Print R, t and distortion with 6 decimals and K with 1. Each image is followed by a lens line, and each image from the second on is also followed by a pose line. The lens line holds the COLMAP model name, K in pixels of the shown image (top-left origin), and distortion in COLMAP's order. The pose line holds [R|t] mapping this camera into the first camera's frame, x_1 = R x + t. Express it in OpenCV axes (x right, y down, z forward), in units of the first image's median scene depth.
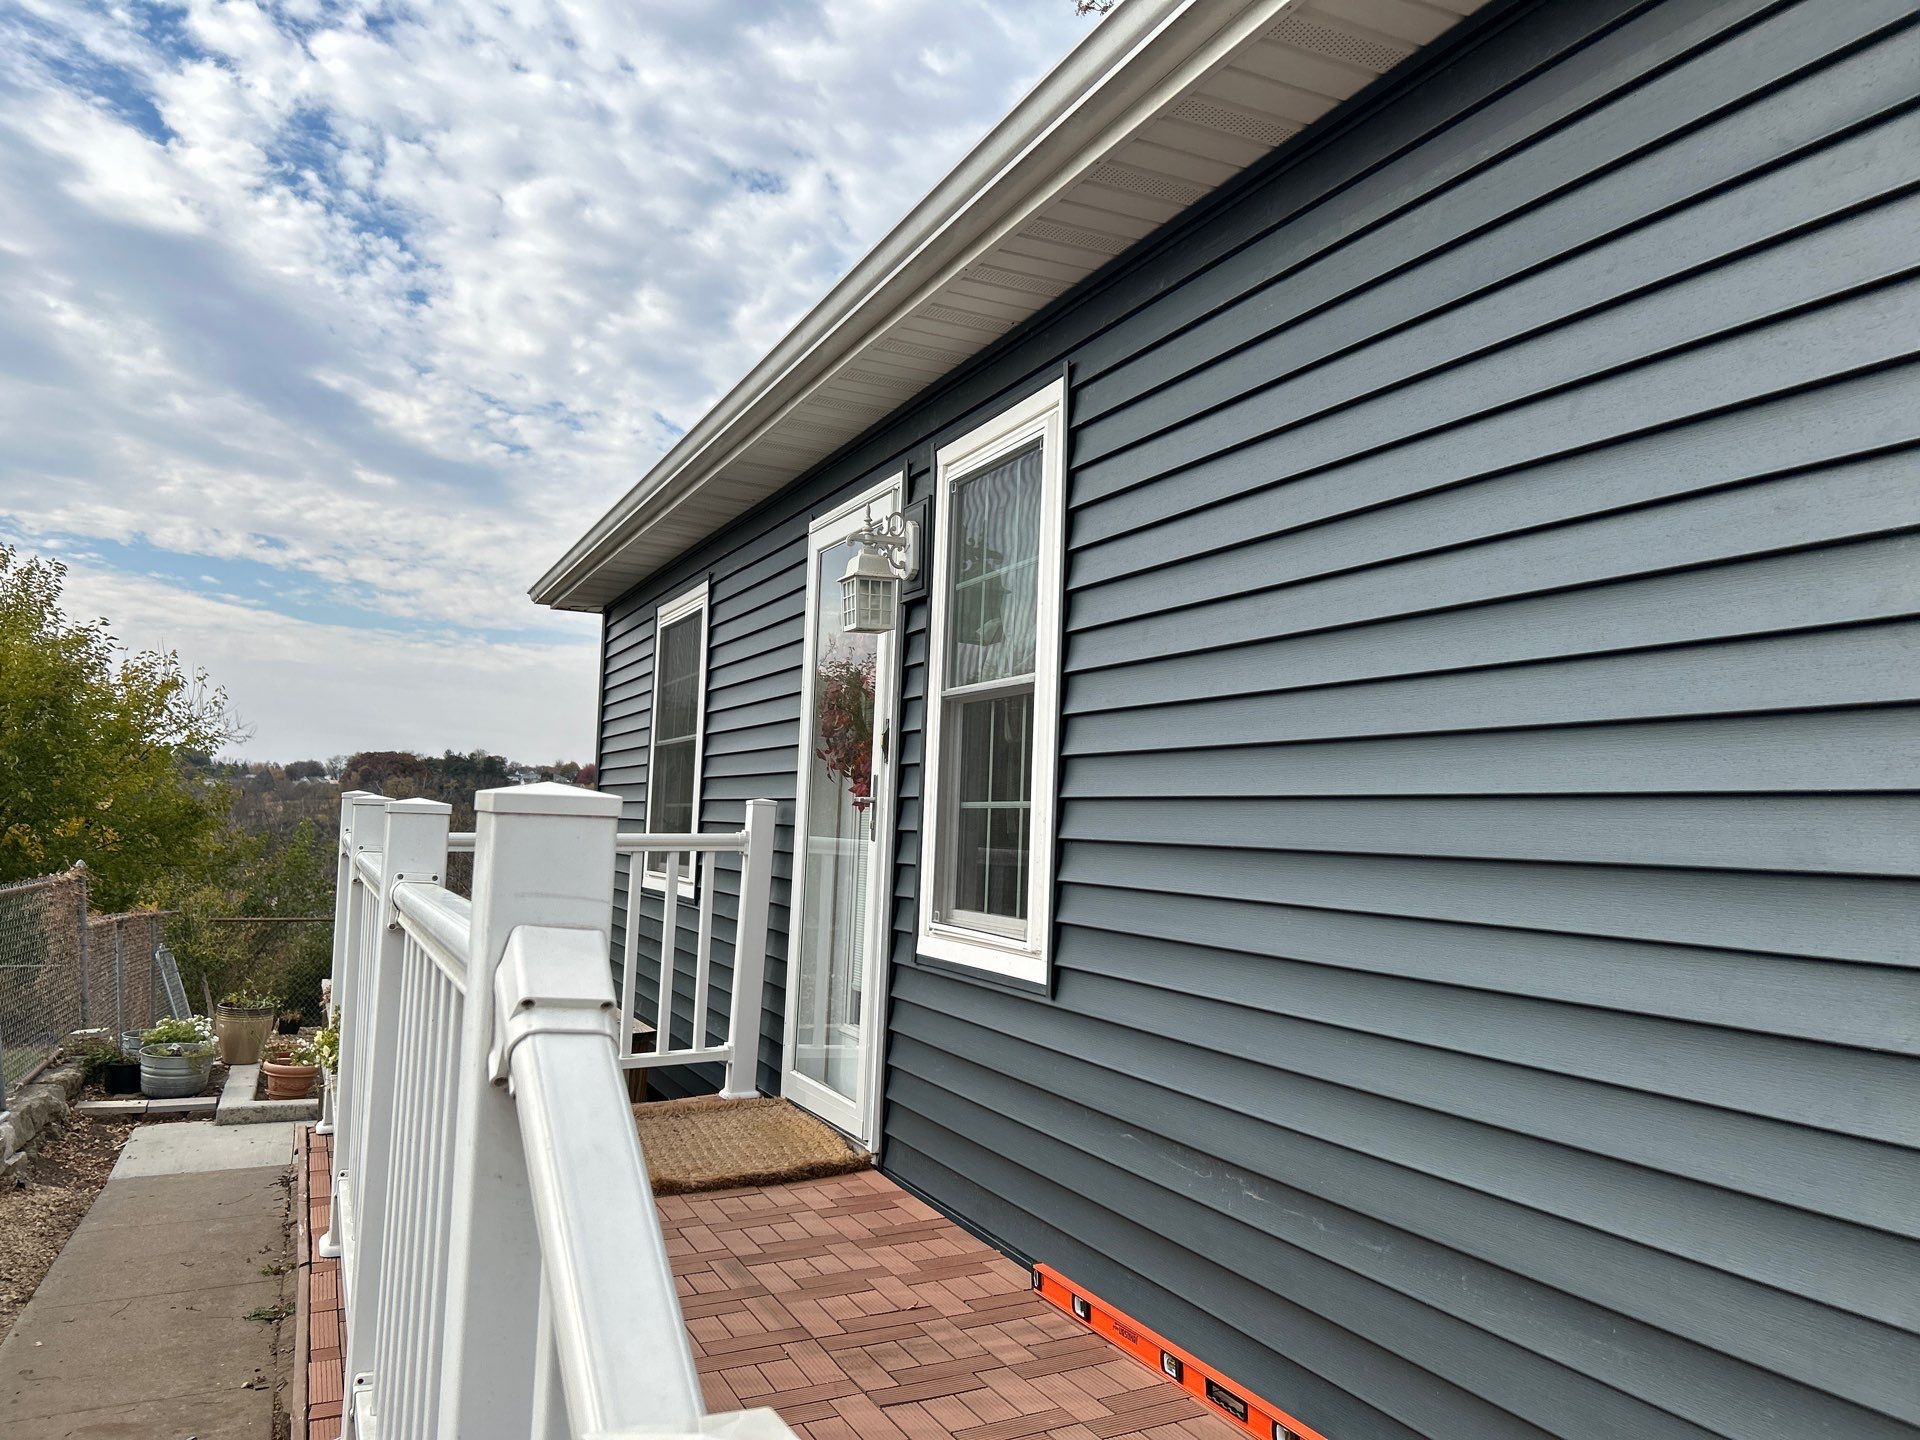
lens RADIAL K [[1440.1, 0, 901.2], [0, 1440.1, 722.9], [0, 0, 1]] dist [0.100599, -0.048300]
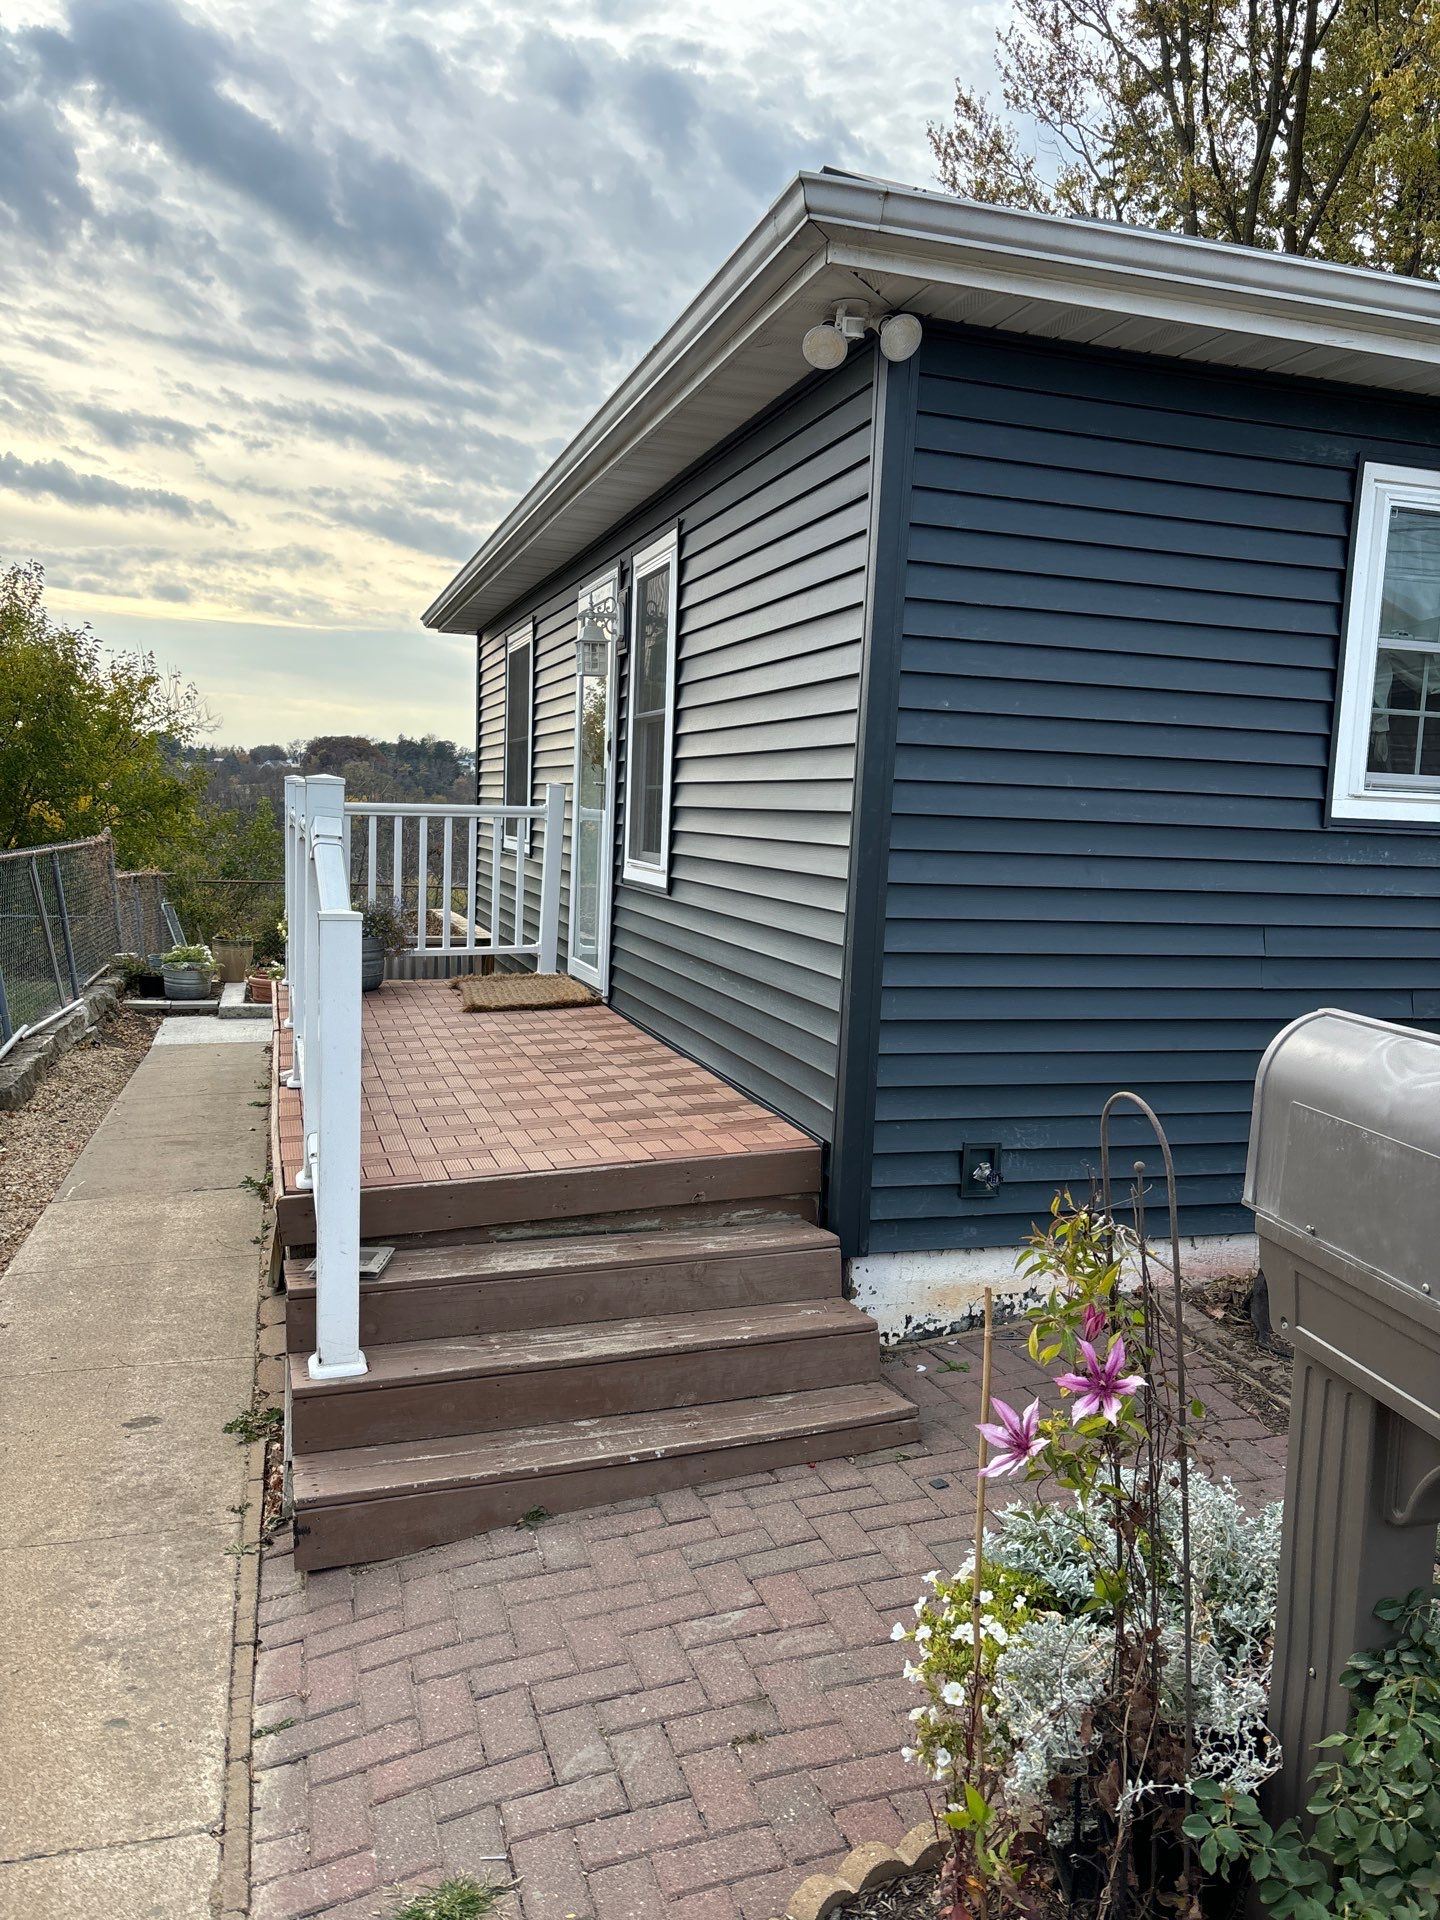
lens RADIAL K [[1437.3, 0, 721.9], [0, 1437.3, 968.8], [0, 0, 1]] dist [0.047248, -0.048795]
pose [[0.996337, 0.012304, -0.084622, 0.105576], [0.003033, 0.983887, 0.178767, -0.012022], [0.085458, -0.178369, 0.980246, -0.245894]]
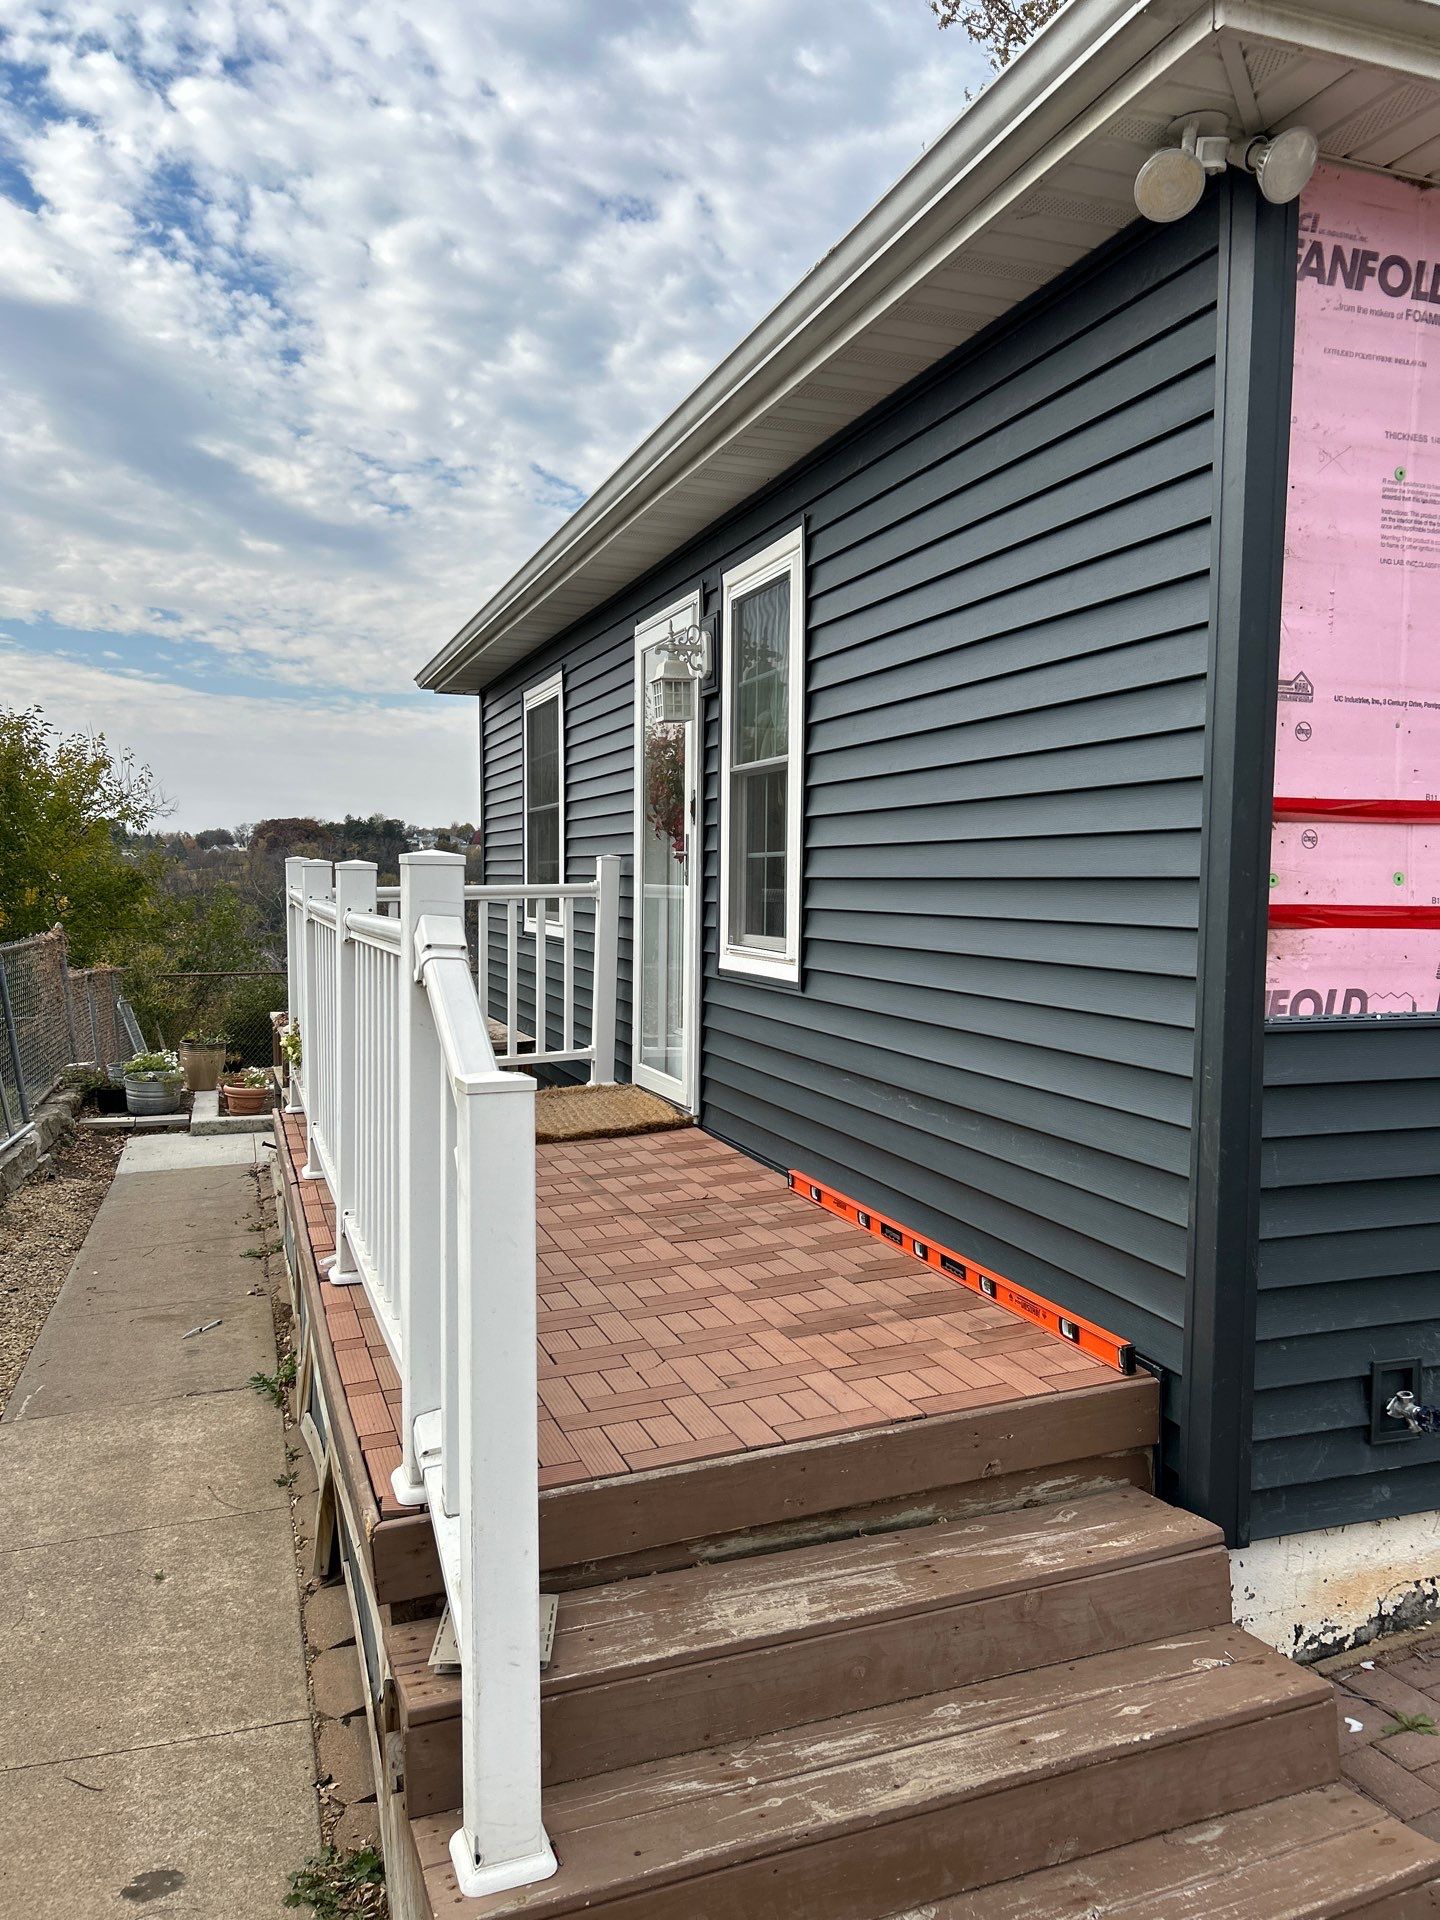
lens RADIAL K [[1437.3, 0, 718.0], [0, 1437.3, 952.2], [0, 0, 1]] dist [0.047248, -0.048795]
pose [[0.998074, -0.027760, -0.055473, 0.033349], [0.034347, 0.991991, 0.121553, -0.005795], [0.051654, -0.123224, 0.991034, -0.119940]]
